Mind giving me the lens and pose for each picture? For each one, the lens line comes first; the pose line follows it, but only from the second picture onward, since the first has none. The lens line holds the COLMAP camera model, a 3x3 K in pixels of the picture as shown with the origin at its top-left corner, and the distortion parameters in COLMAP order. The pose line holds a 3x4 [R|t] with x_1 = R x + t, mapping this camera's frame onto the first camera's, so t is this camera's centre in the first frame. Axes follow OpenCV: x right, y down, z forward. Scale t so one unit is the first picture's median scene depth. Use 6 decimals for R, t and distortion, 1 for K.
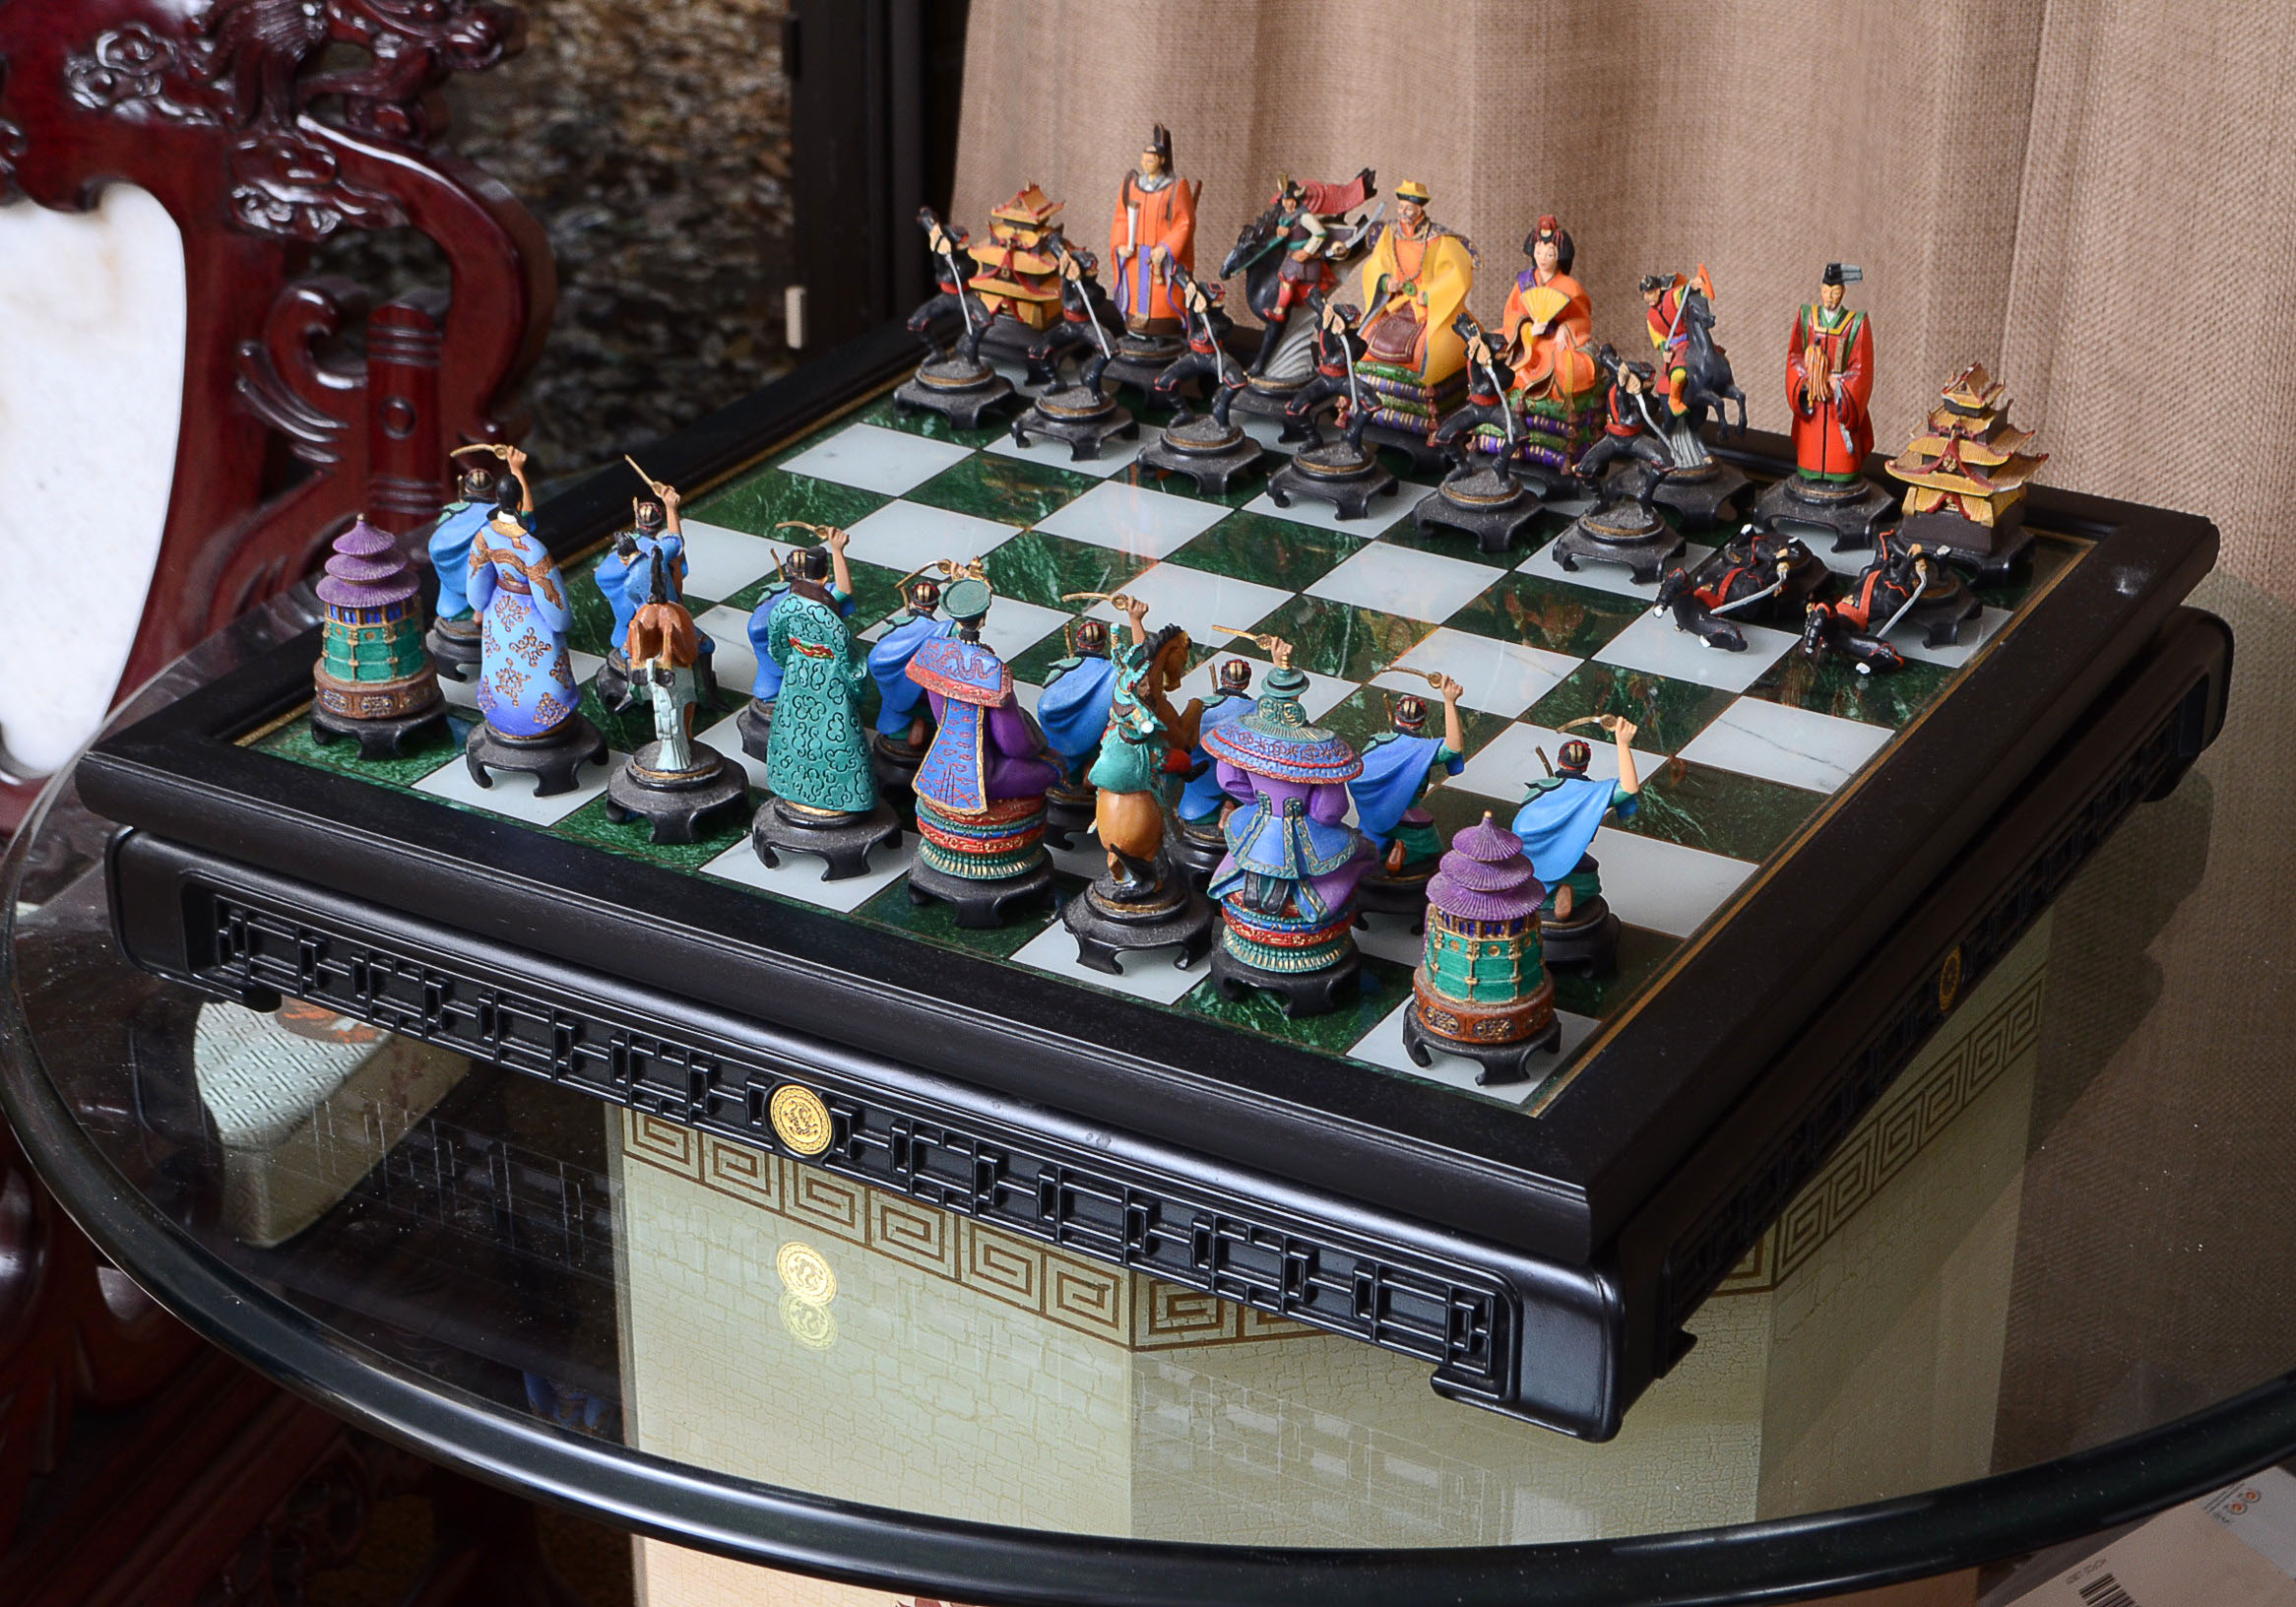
lens RADIAL K [[4233.7, 0, 1159.4], [0, 4233.7, 794.3], [0, 0, 1]] dist [-0.022505, 0.000000]
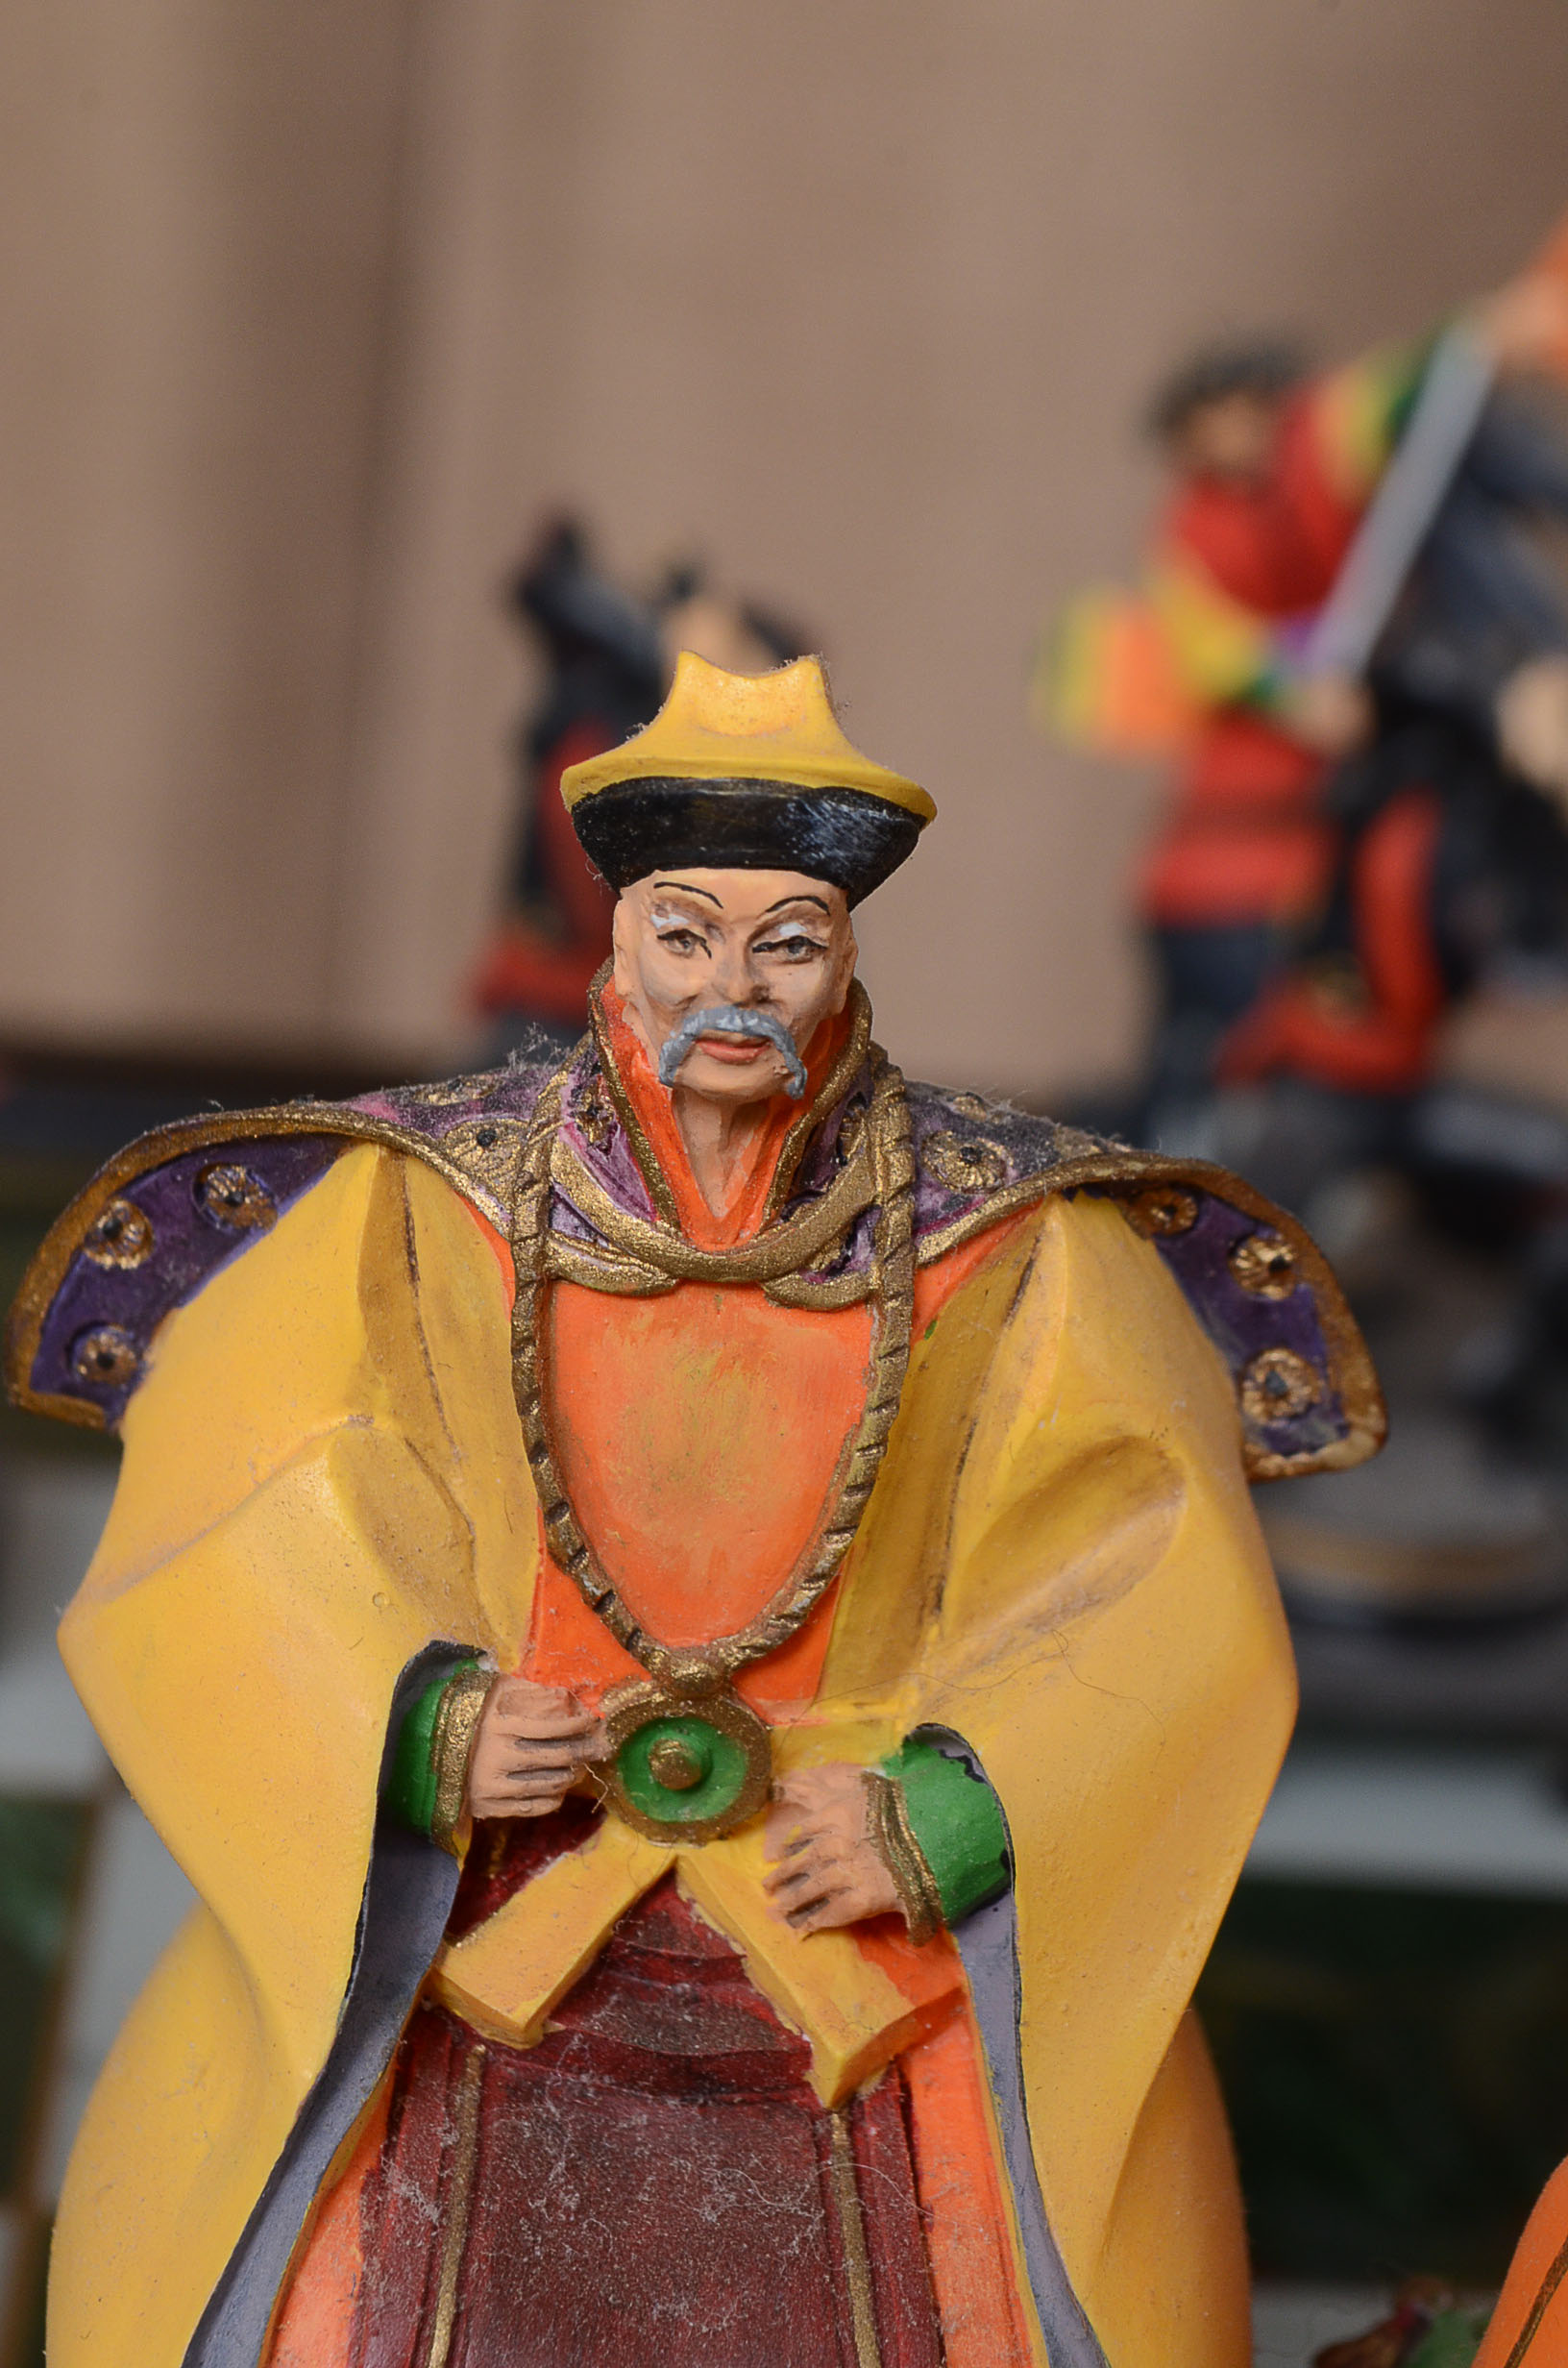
lens RADIAL K [[5231.7, 0, 784.9], [0, 5231.7, 1191.5], [0, 0, 1]] dist [-0.005861, 0.000000]
pose [[0.815609, -0.097594, 0.570313, -0.007080], [0.169401, 0.982758, -0.074089, -0.124566], [-0.553250, 0.157039, 0.818079, 0.907033]]
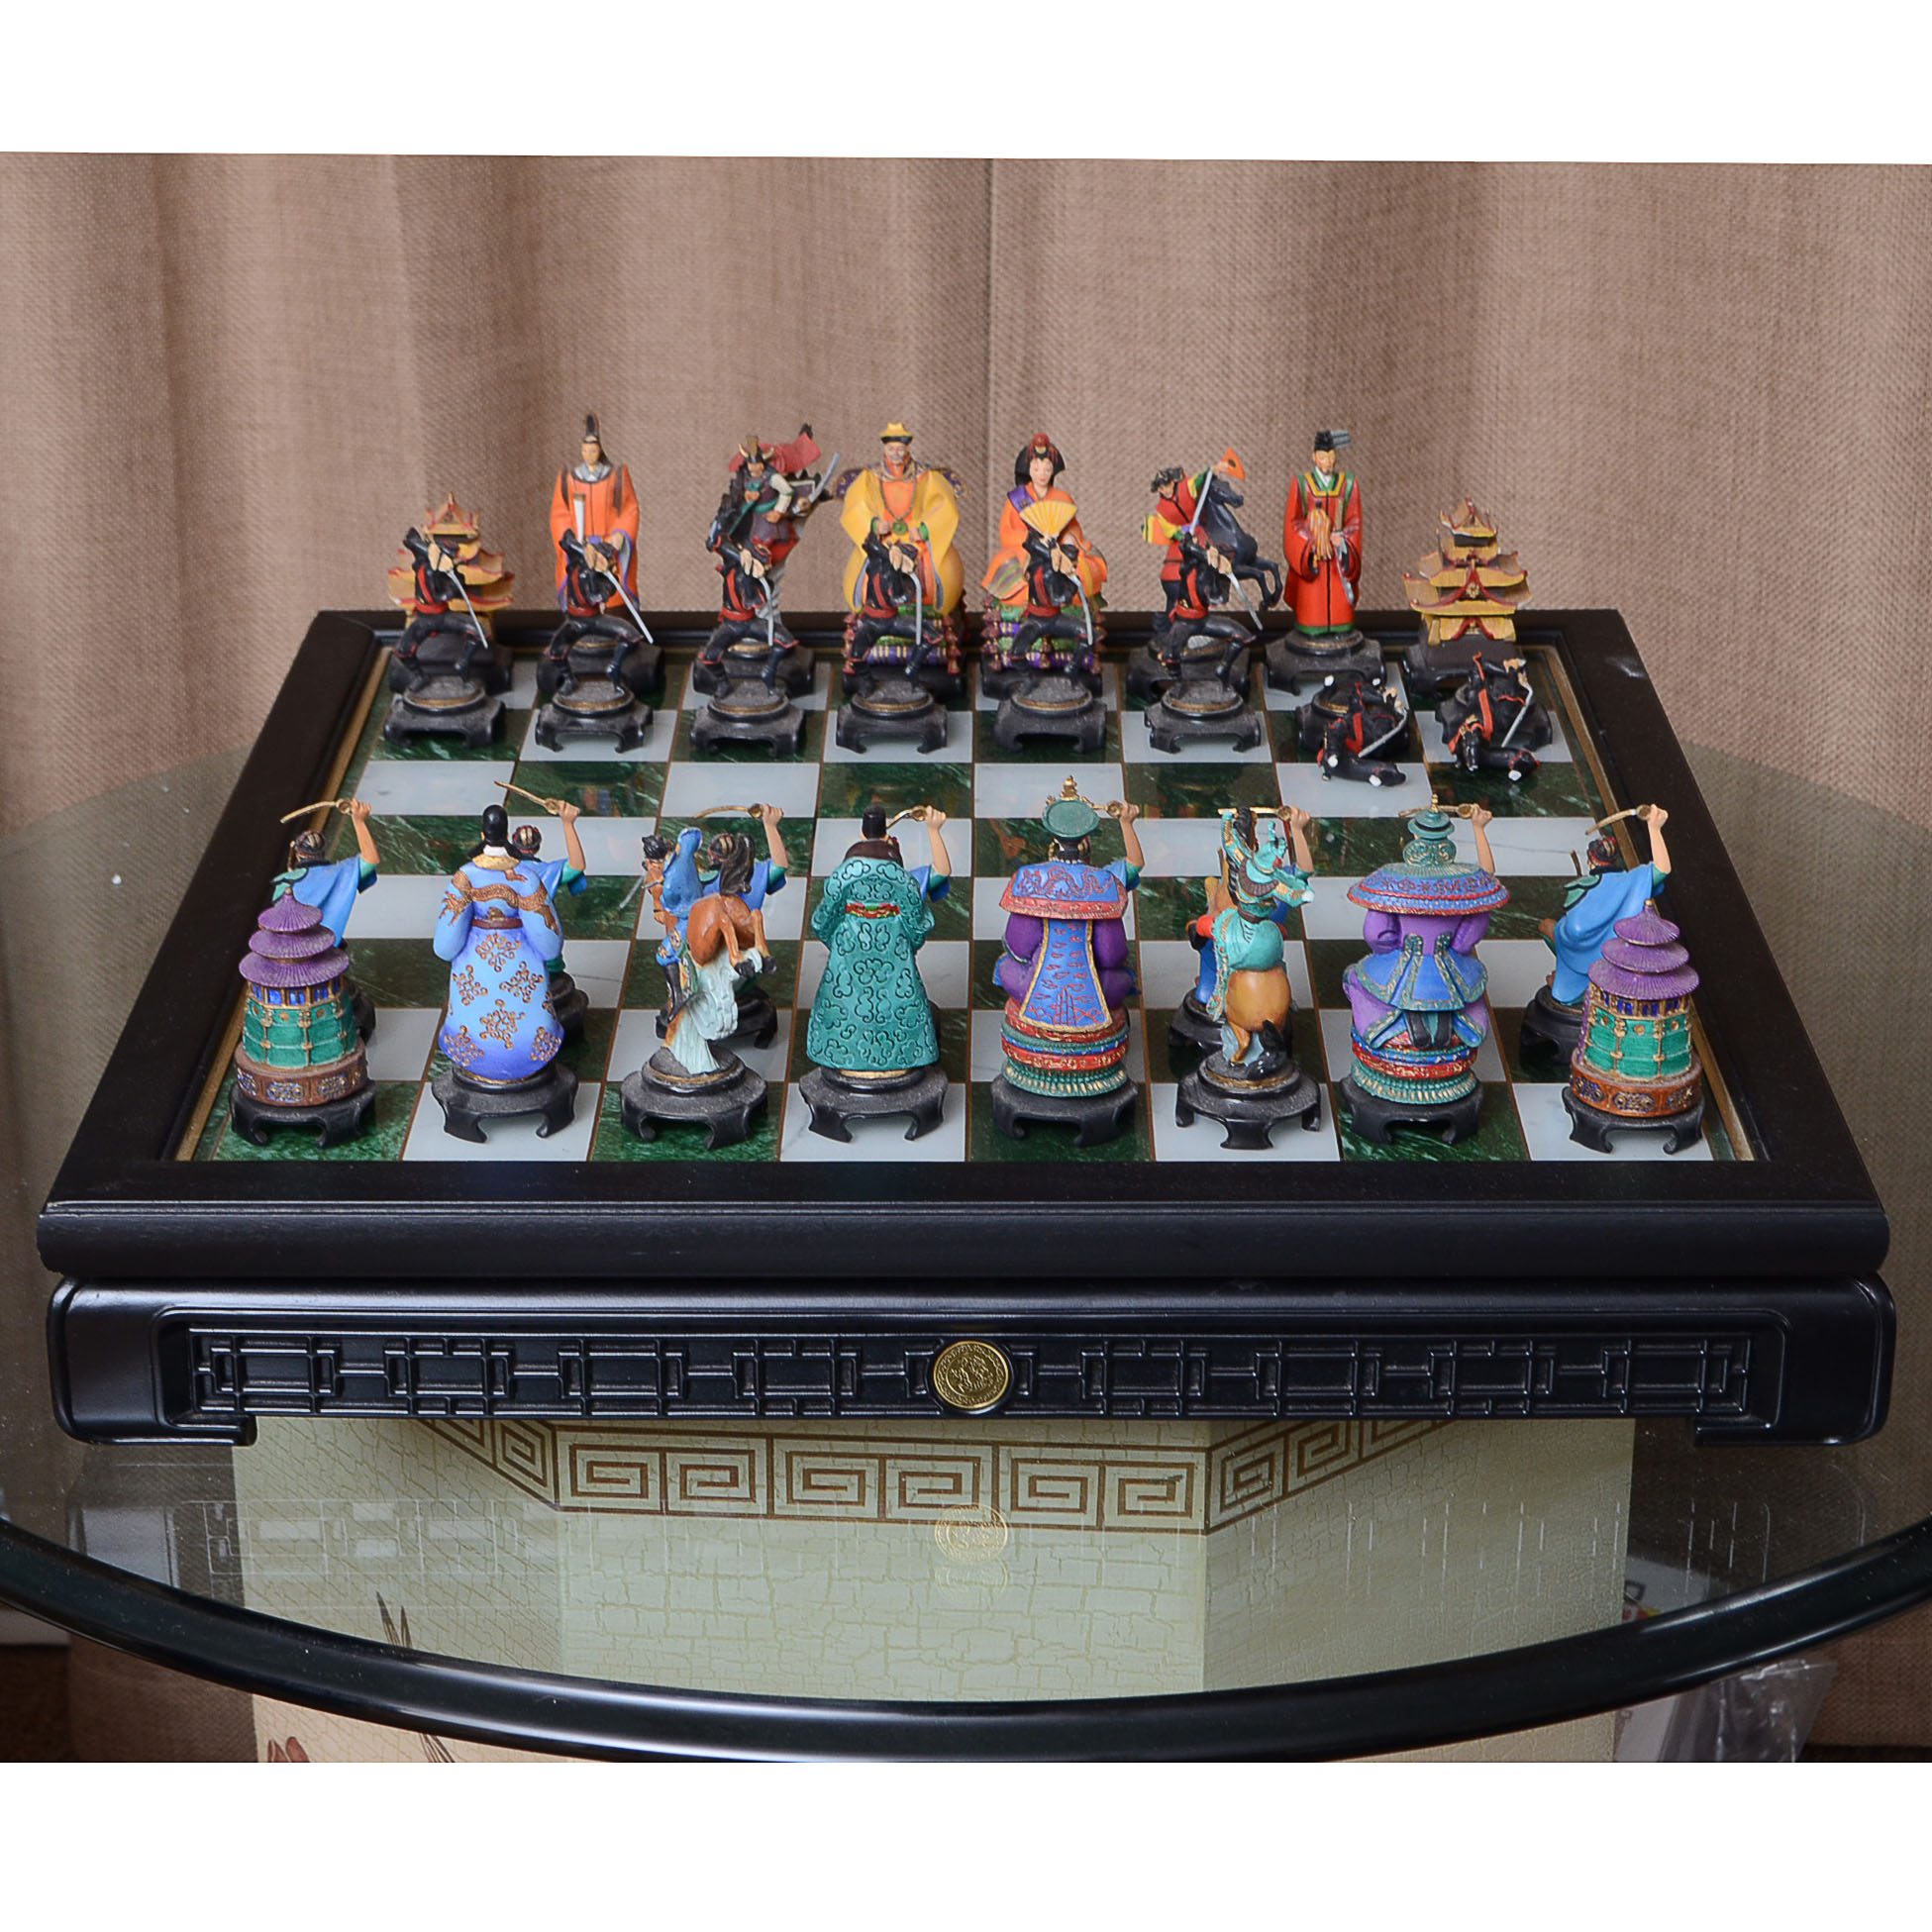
lens RADIAL K [[4206.4, 0, 985.7], [0, 4206.4, 972.6], [0, 0, 1]] dist [0.001962, 0.000000]
pose [[0.860101, -0.202615, 0.468159, -0.429285], [0.223979, 0.974540, 0.010278, -0.019902], [-0.458322, 0.096018, 0.883585, 0.096126]]
